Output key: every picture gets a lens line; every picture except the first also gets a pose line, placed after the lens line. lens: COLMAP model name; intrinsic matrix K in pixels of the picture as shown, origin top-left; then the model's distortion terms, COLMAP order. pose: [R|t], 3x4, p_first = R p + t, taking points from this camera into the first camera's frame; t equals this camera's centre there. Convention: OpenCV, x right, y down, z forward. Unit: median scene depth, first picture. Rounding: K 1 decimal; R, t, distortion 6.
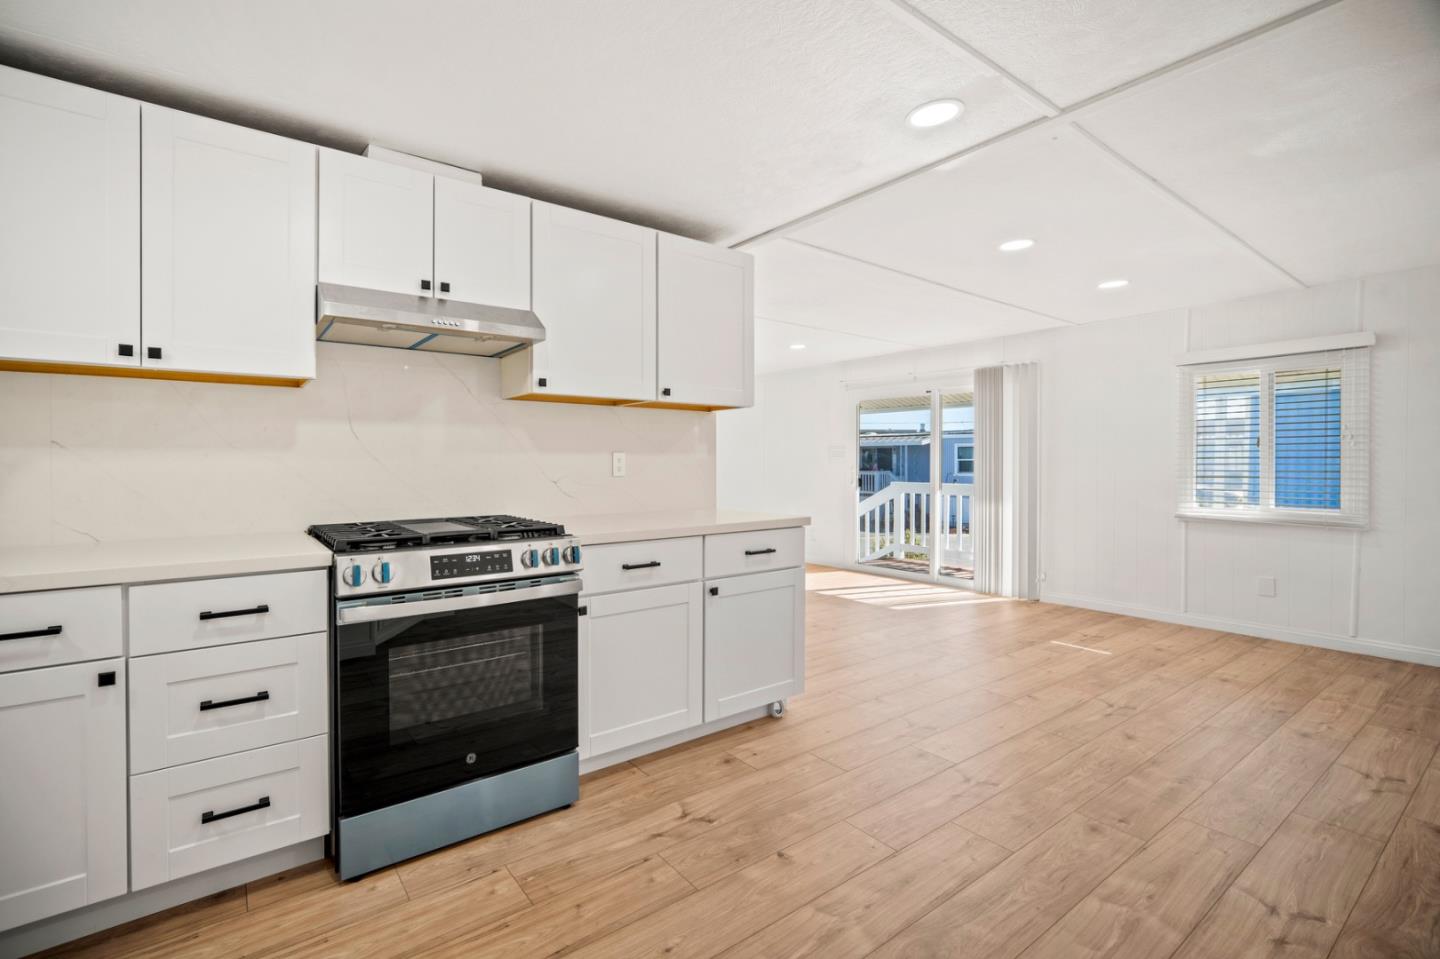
lens RADIAL K [[624.0, 0, 605.2], [0, 624.0, 464.1], [0, 0, 1]] dist [-0.013639, 0.004869]
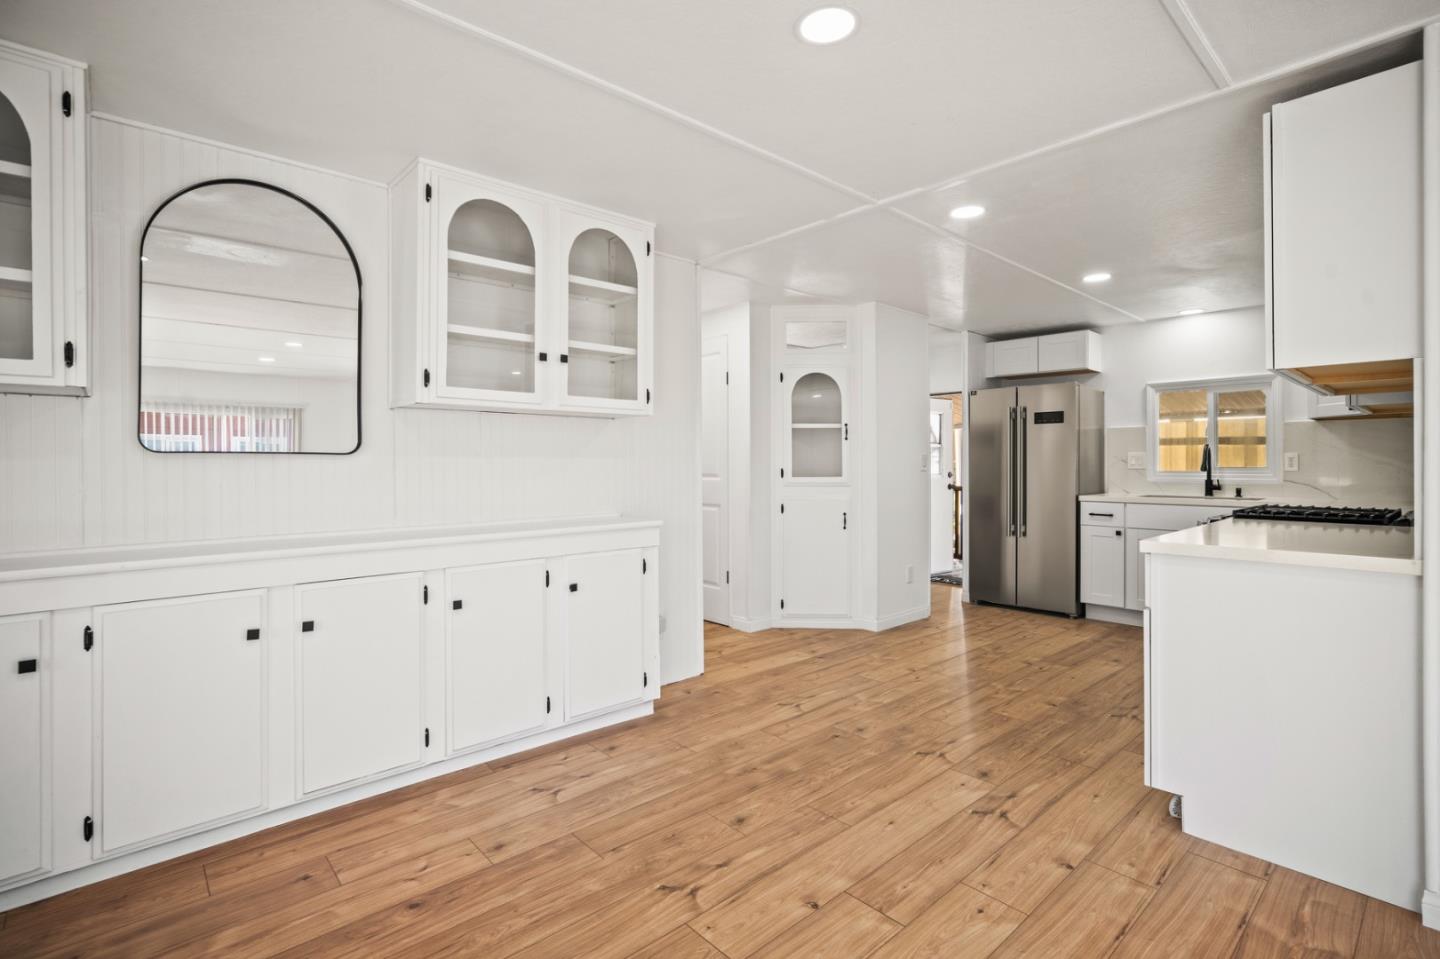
lens RADIAL K [[670.8, 0, 718.7], [0, 670.8, 461.6], [0, 0, 1]] dist [-0.020604, 0.001870]
pose [[-0.987395, 0.005868, -0.158165, 1.285877], [0.005354, 0.999979, 0.003678, -0.017769], [0.158183, 0.002785, -0.987406, 2.333258]]
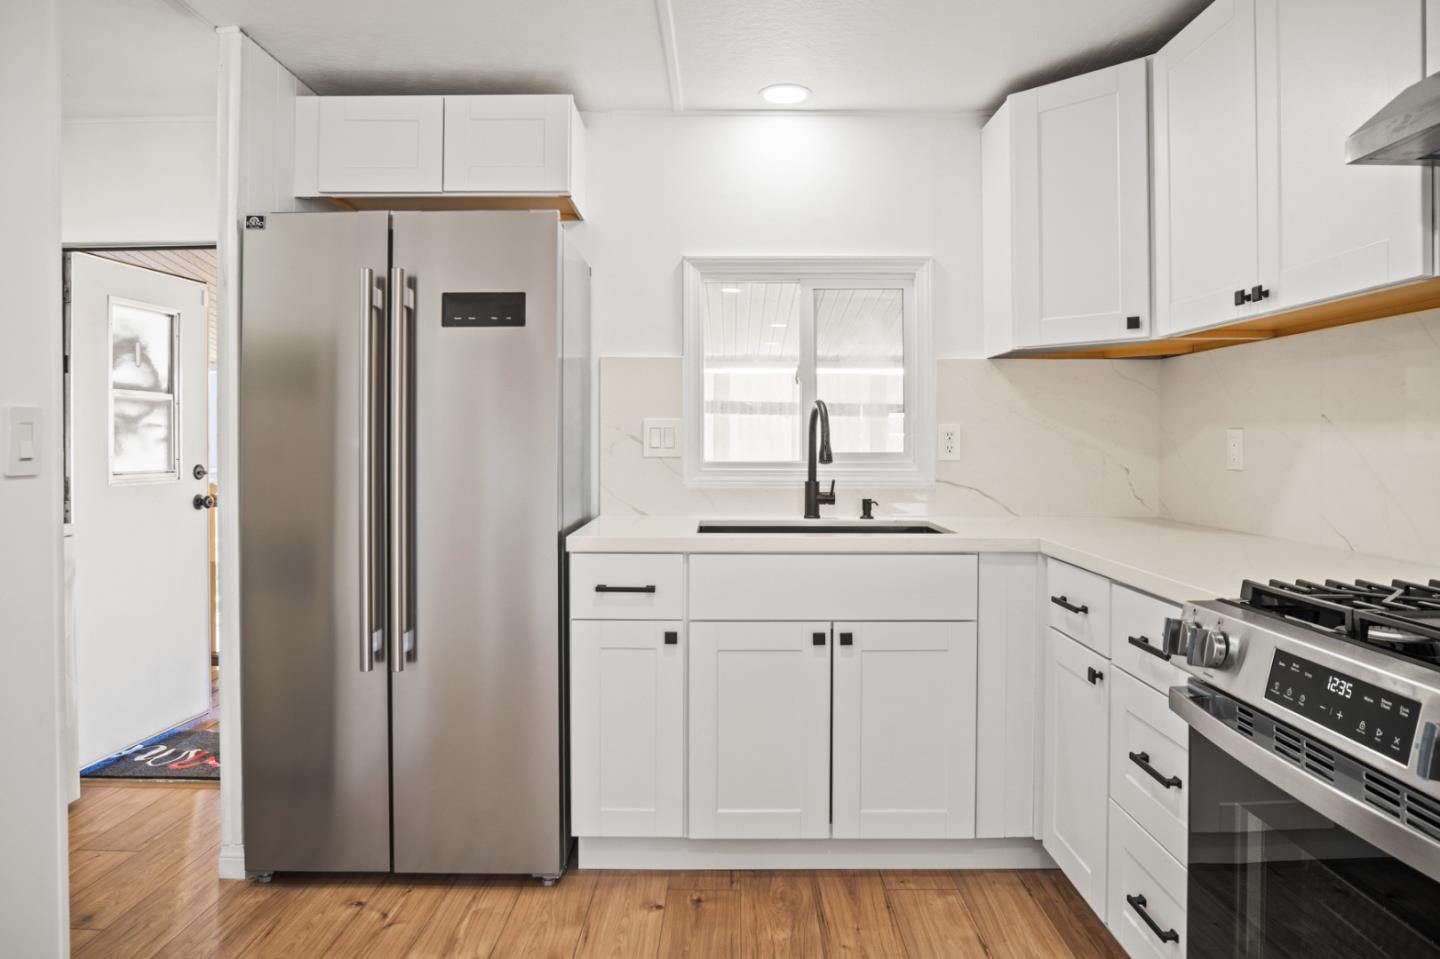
lens RADIAL K [[886.0, 0, 717.3], [0, 886.0, 444.9], [0, 0, 1]] dist [-0.046013, 0.016328]
pose [[-0.547323, 0.006912, -0.836893, 0.432588], [-0.003343, 0.999940, 0.010444, -0.006870], [0.836915, 0.008514, -0.547267, 0.900385]]
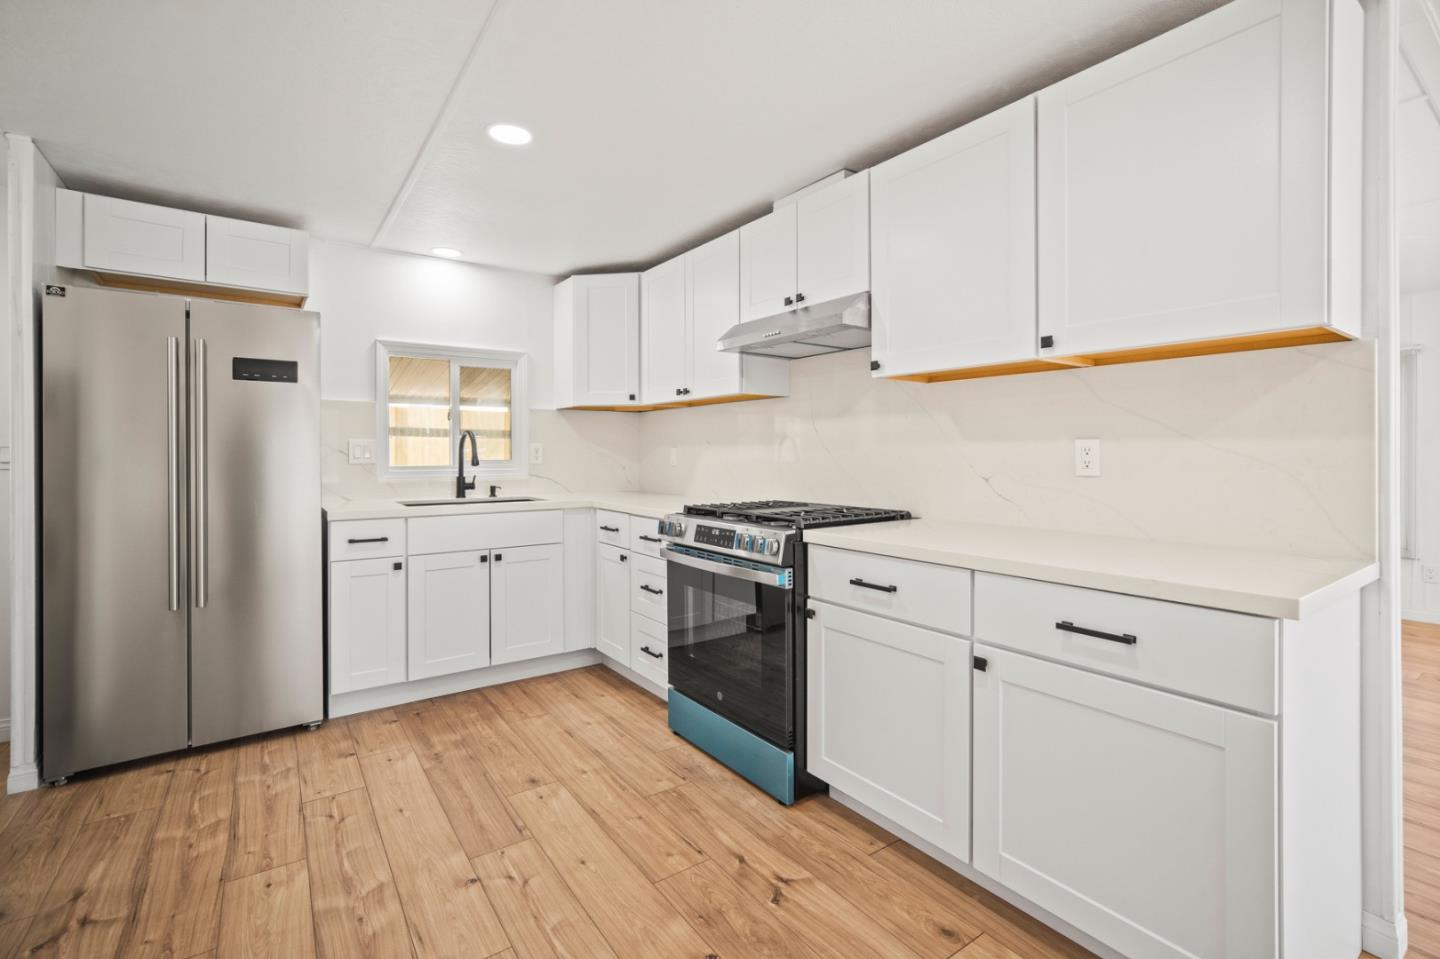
lens RADIAL K [[645.1, 0, 711.3], [0, 645.1, 451.1], [0, 0, 1]] dist [-0.016409, 0.000571]
pose [[0.044115, -0.000208, -0.999026, 0.982070], [-0.003697, 0.999993, -0.000371, -0.007000], [0.999020, 0.003710, 0.044114, 0.868283]]
